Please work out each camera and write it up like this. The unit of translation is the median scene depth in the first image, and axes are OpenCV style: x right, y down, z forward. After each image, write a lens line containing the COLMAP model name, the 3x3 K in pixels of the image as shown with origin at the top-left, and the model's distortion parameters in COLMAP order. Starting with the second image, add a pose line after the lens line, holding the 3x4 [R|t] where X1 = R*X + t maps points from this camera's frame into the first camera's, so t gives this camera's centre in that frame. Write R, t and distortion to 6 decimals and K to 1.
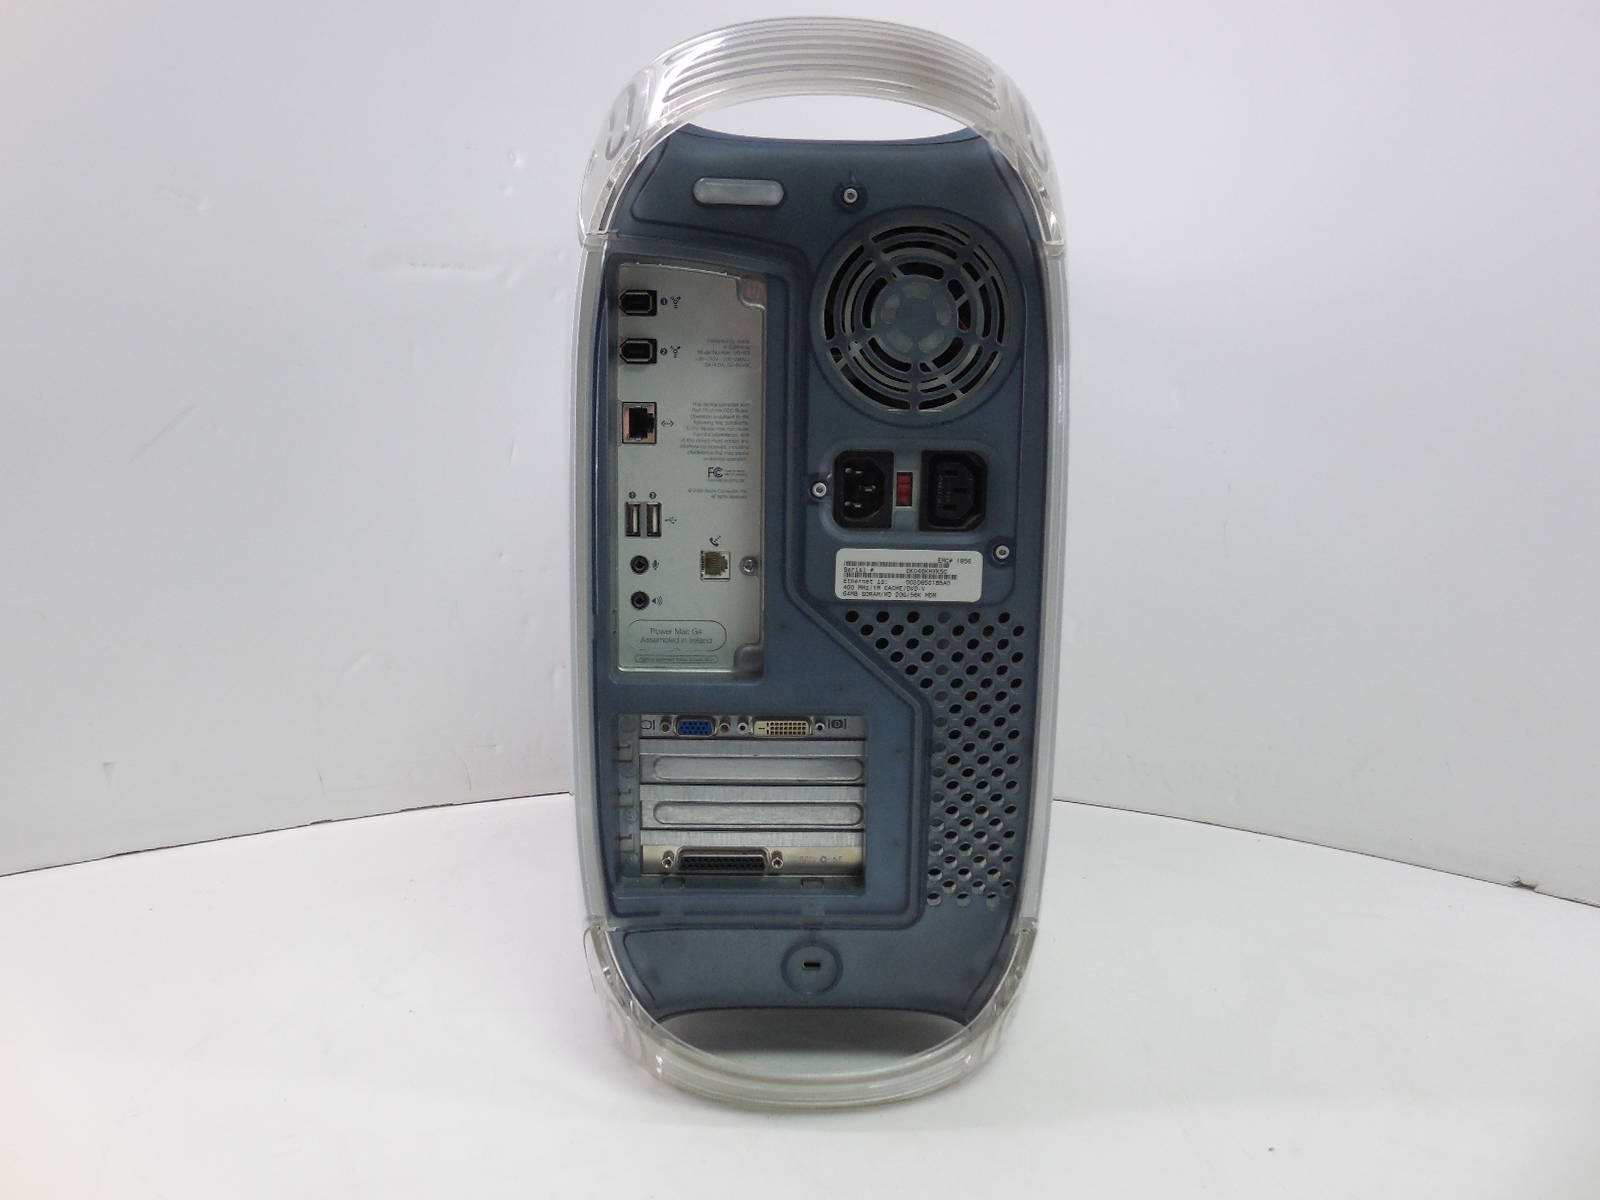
lens RADIAL K [[1221.6, 0, 799.8], [0, 1221.6, 596.9], [0, 0, 1]] dist [-0.007828, 0.017413]
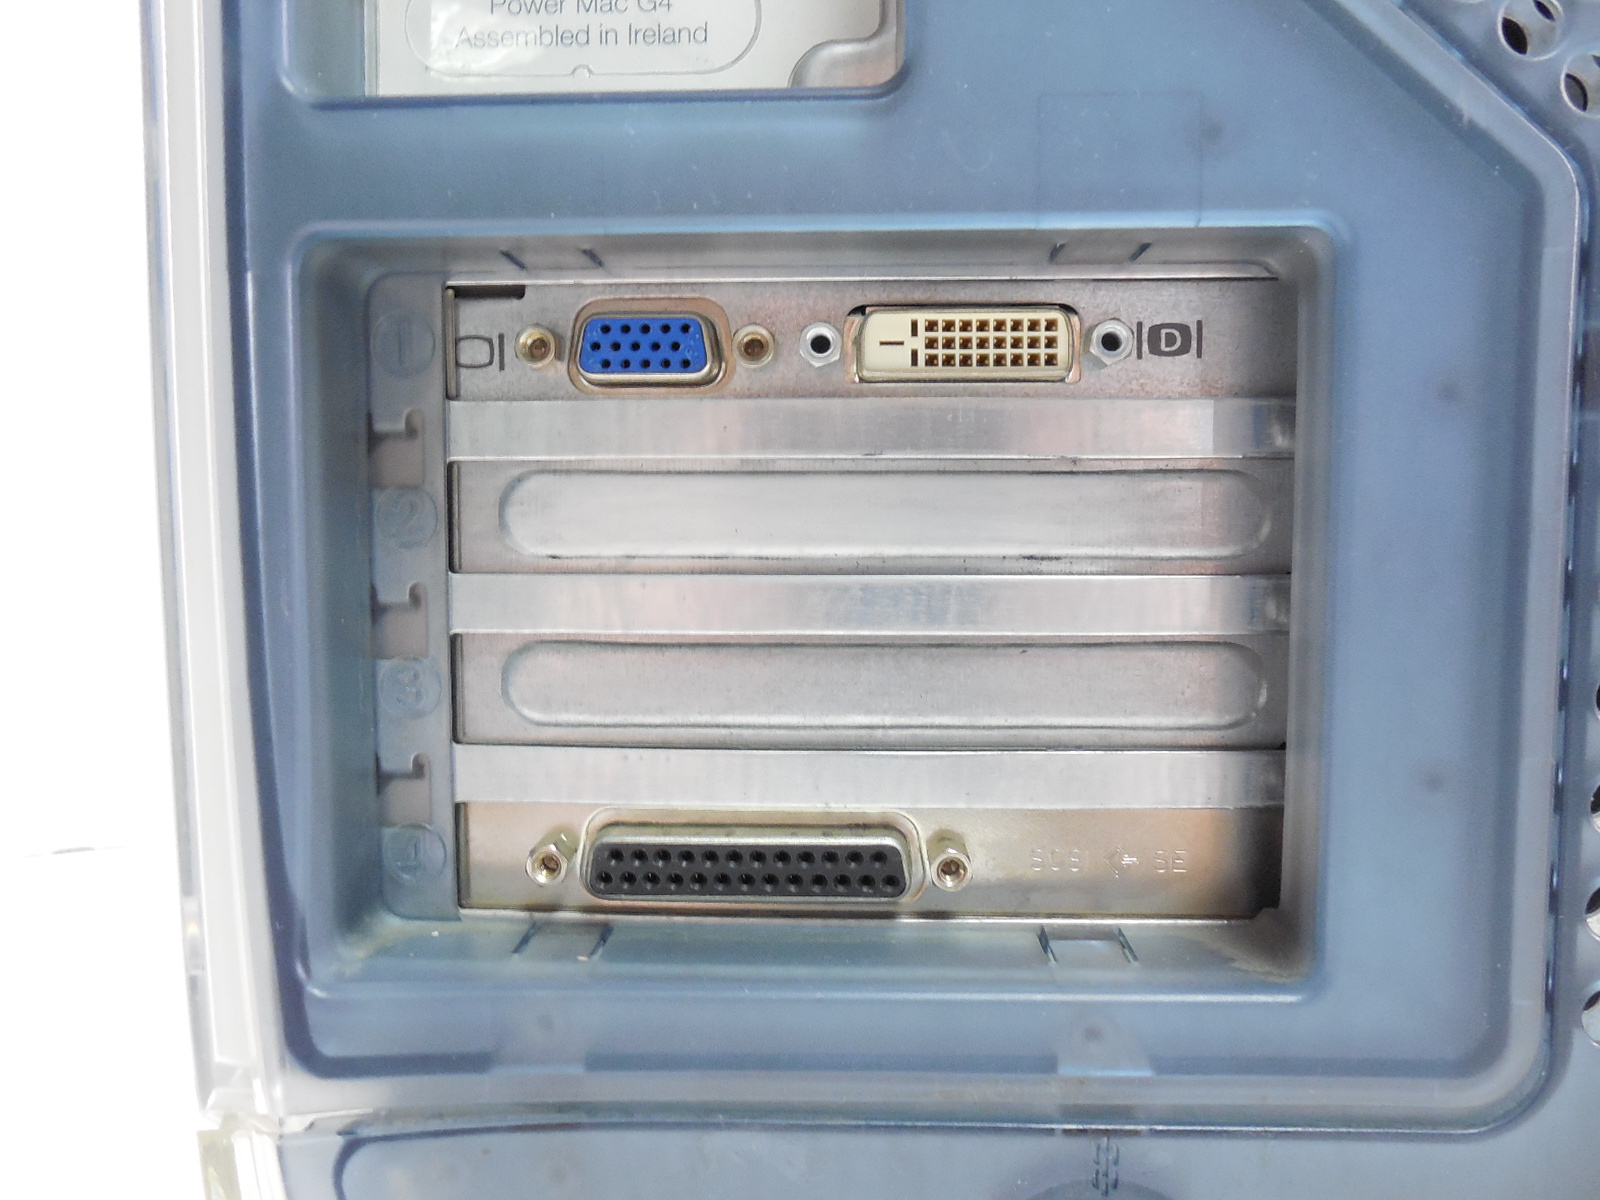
lens RADIAL K [[1221.6, 0, 812.0], [0, 1221.6, 562.0], [0, 0, 1]] dist [-0.007828, 0.017413]
pose [[0.998362, -0.007888, -0.056665, -0.033198], [0.001275, 0.993272, -0.115796, 0.182242], [0.057197, 0.115534, 0.991655, 0.725907]]
